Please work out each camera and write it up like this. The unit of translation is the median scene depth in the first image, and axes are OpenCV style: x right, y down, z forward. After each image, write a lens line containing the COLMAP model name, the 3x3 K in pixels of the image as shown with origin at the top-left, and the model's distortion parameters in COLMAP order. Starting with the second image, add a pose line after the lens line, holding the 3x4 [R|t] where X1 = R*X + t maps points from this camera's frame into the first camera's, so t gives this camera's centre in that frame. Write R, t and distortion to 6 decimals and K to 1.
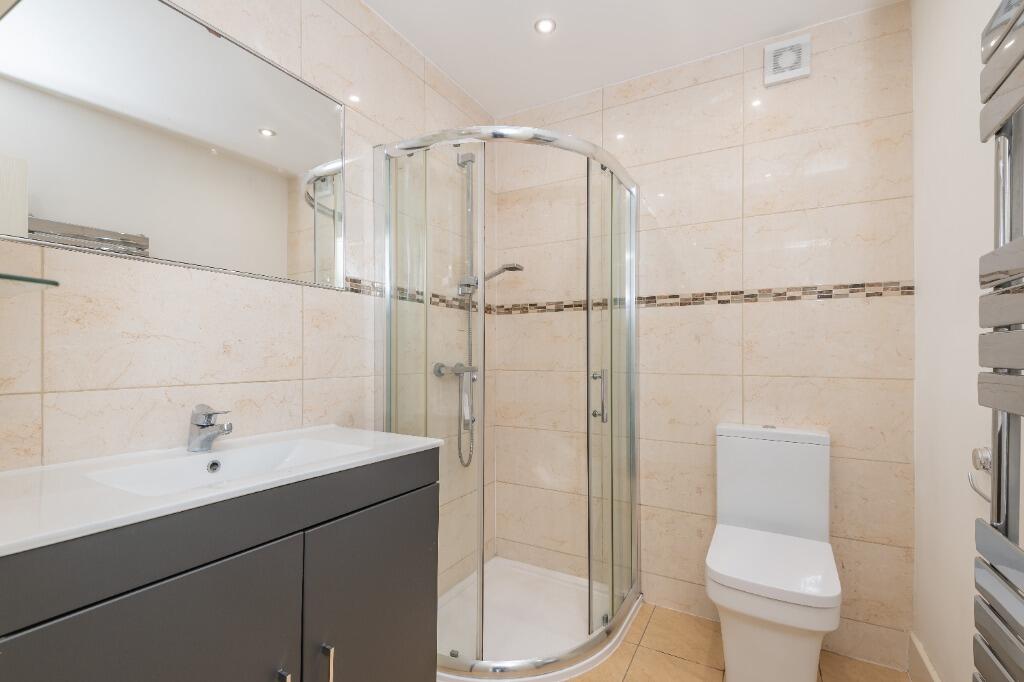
lens RADIAL K [[466.6, 0, 512.1], [0, 466.6, 347.5], [0, 0, 1]] dist [-0.003235, -0.001230]
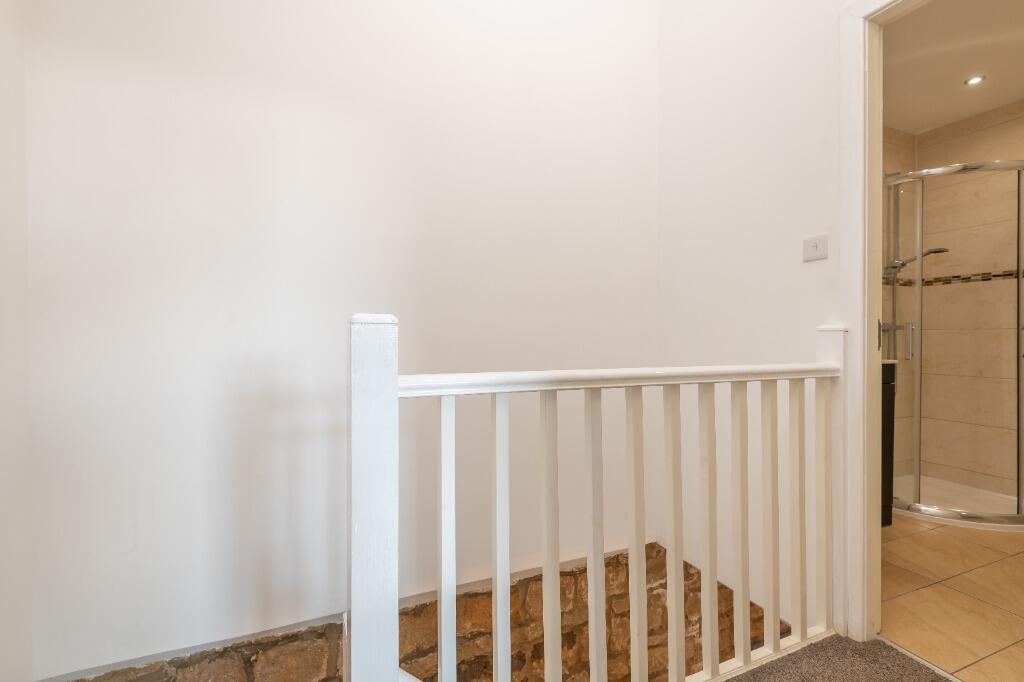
lens RADIAL K [[466.6, 0, 511.3], [0, 466.6, 342.4], [0, 0, 1]] dist [-0.003235, -0.001230]
pose [[0.772208, 0.004256, -0.635355, -0.092238], [0.010242, 0.999764, 0.019145, 0.052008], [0.635287, -0.021291, 0.771983, -0.785069]]
